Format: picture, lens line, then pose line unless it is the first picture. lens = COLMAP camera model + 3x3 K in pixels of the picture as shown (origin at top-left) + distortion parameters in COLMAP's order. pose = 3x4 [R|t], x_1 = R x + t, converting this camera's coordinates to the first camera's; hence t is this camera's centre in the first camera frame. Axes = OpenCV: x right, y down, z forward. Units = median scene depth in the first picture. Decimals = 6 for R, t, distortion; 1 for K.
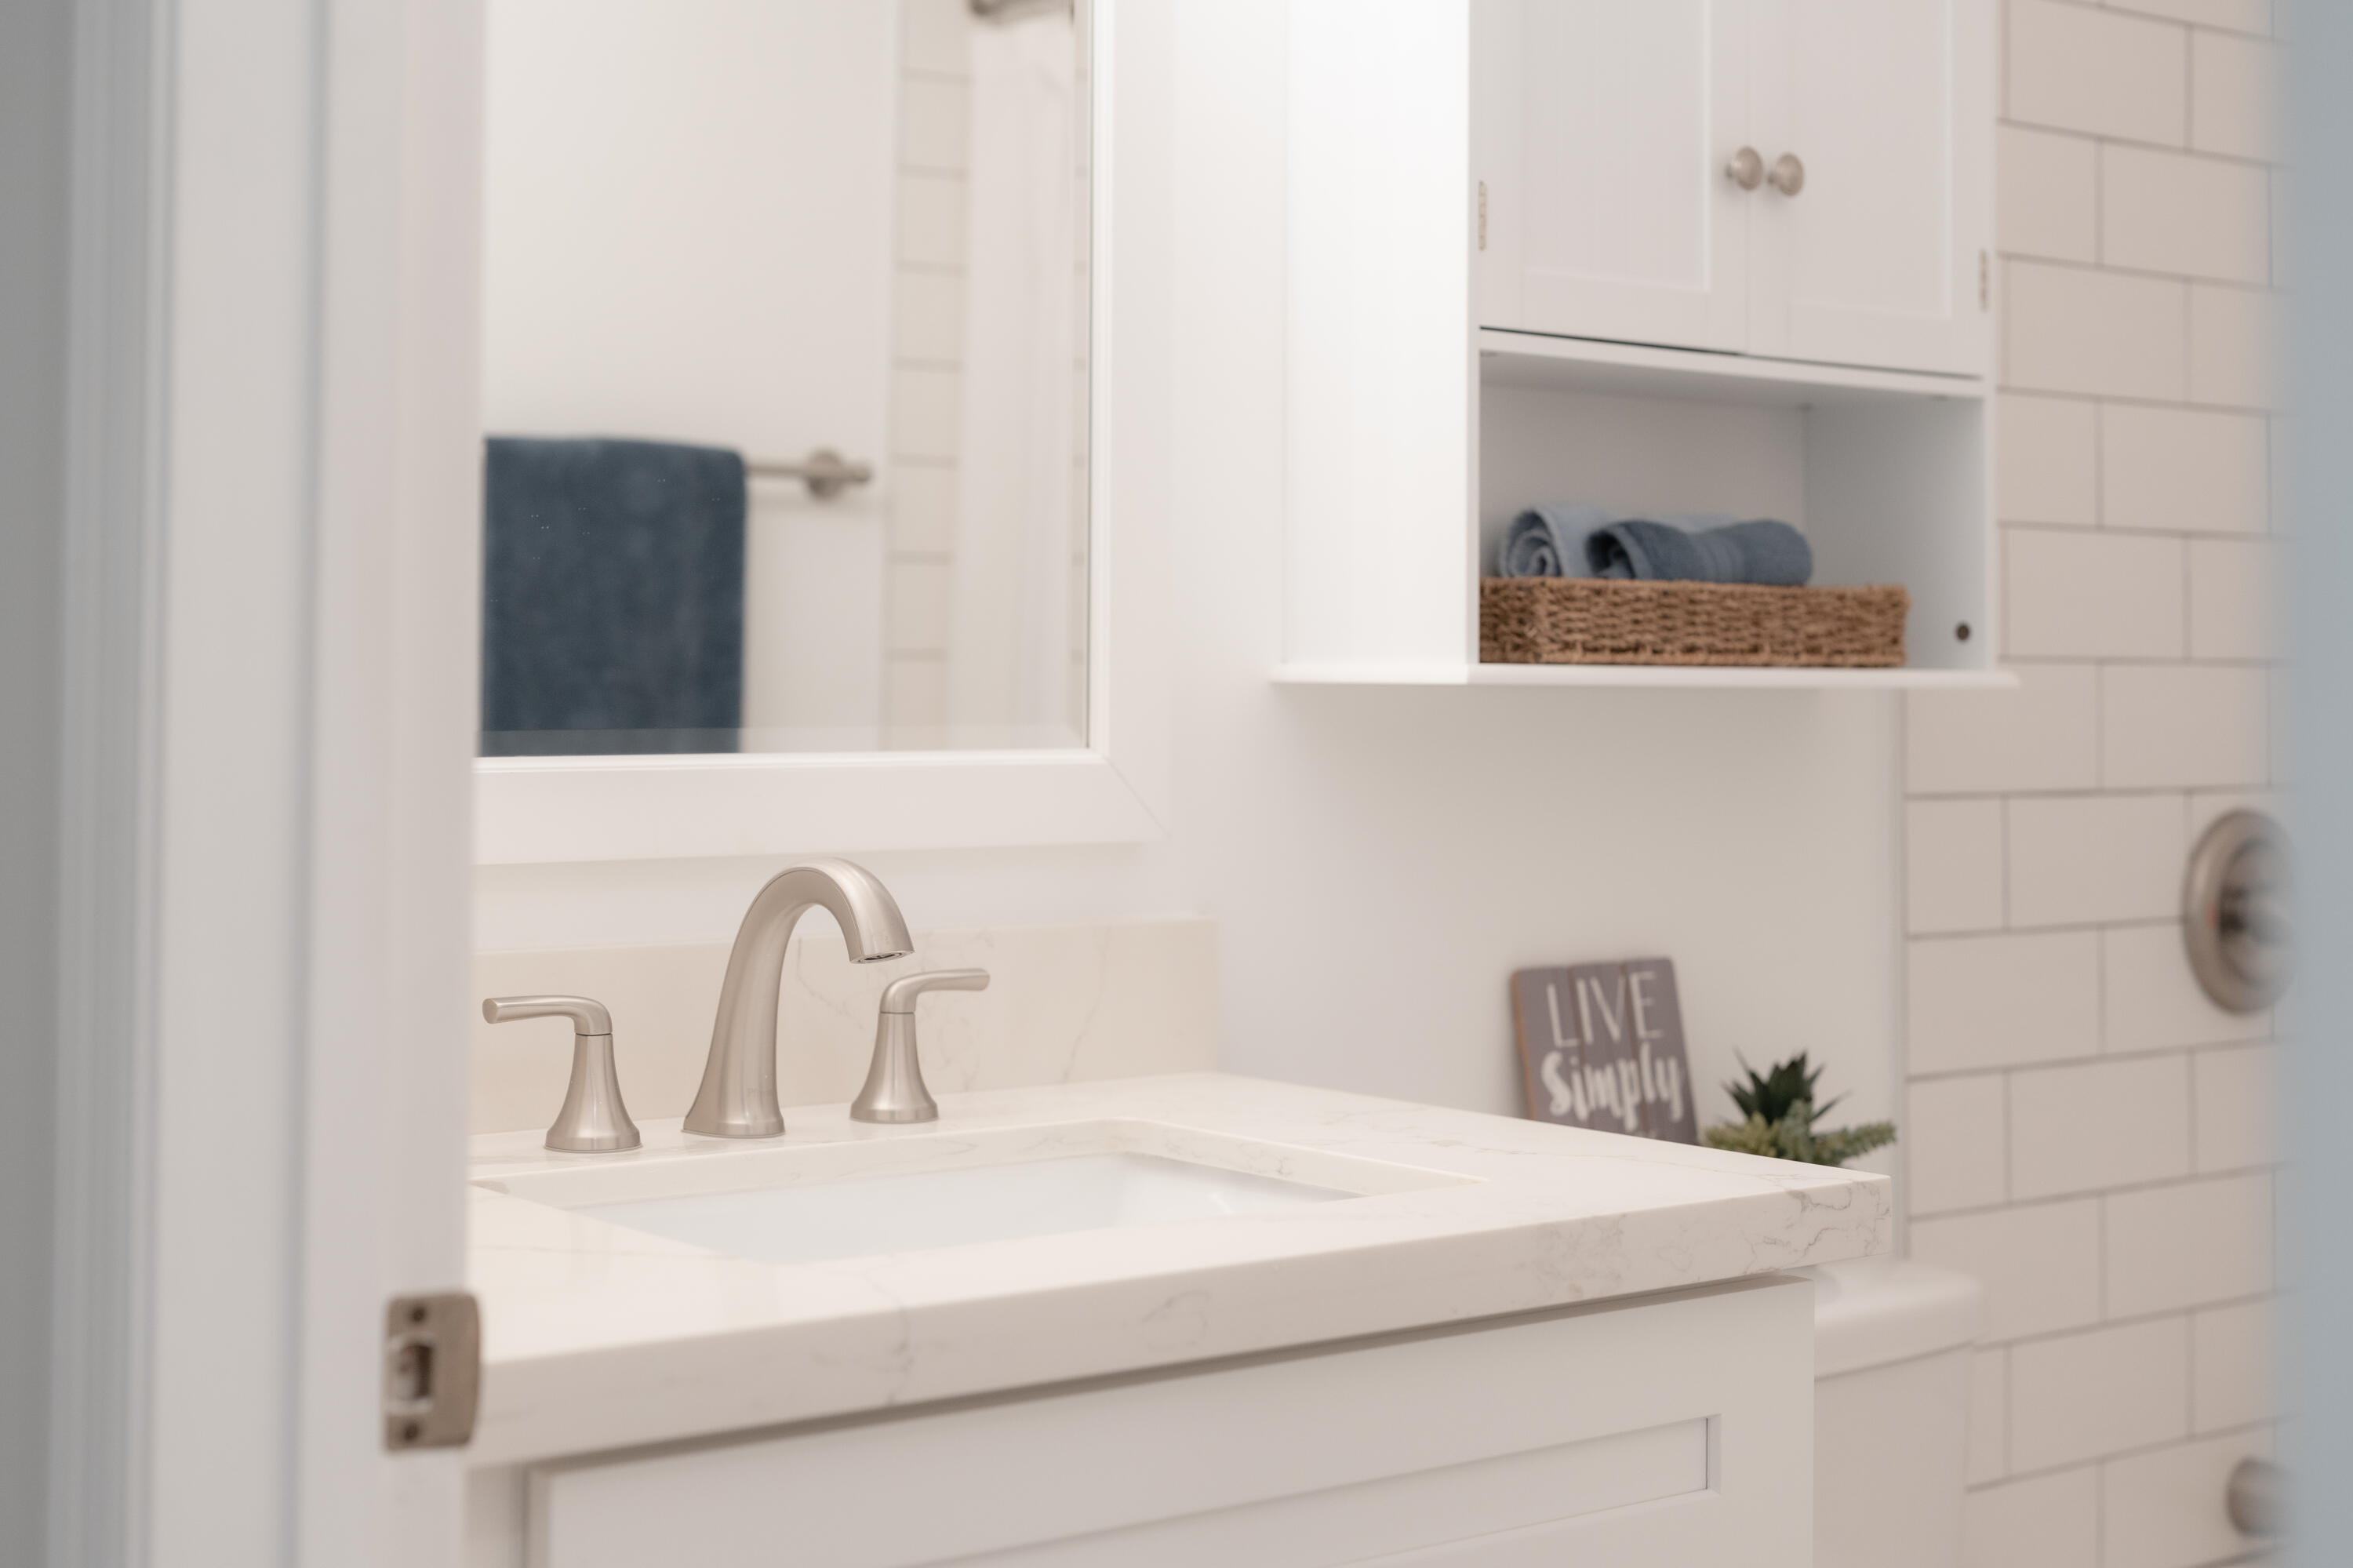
lens RADIAL K [[3290.7, 0, 1176.6], [0, 3290.7, 781.7], [0, 0, 1]] dist [0.002752, 0.000000]
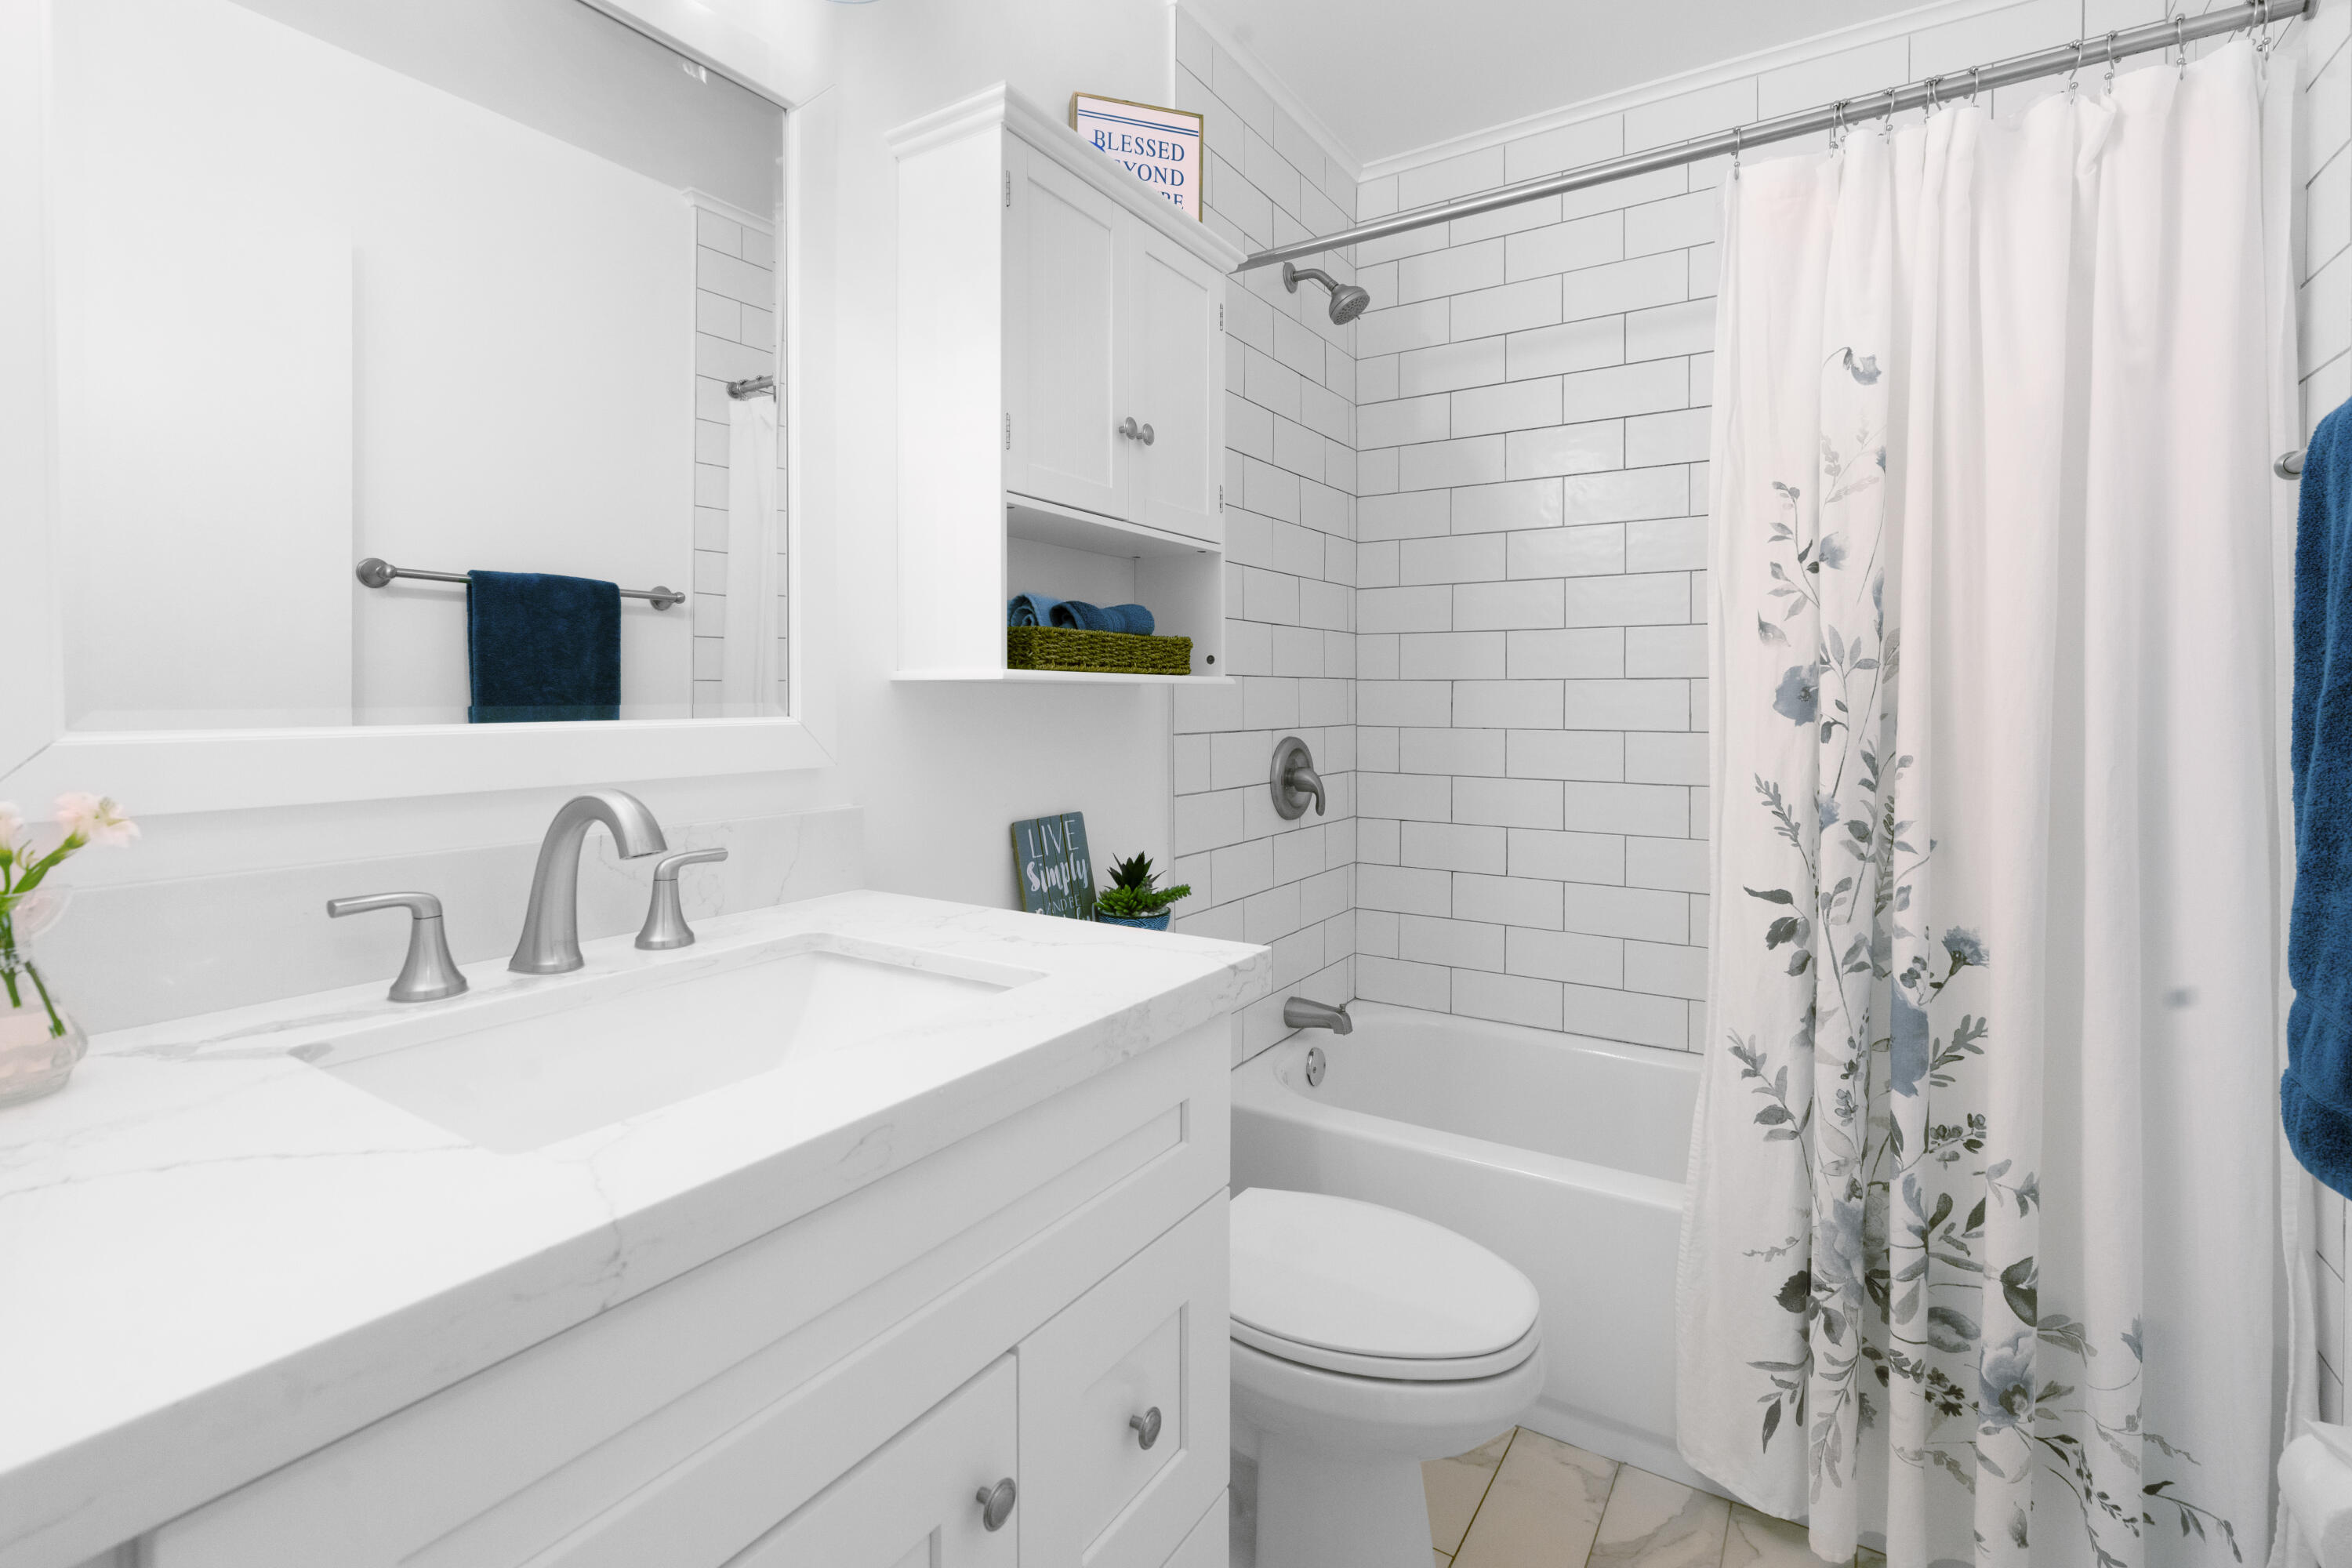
lens RADIAL K [[1063.2, 0, 1192.8], [0, 1063.2, 715.9], [0, 0, 1]] dist [-0.013841, 0.004310]
pose [[0.943707, -0.013548, 0.330506, -0.009421], [0.017763, 0.999795, -0.009735, -0.000886], [-0.330306, 0.015057, 0.943754, 0.353765]]
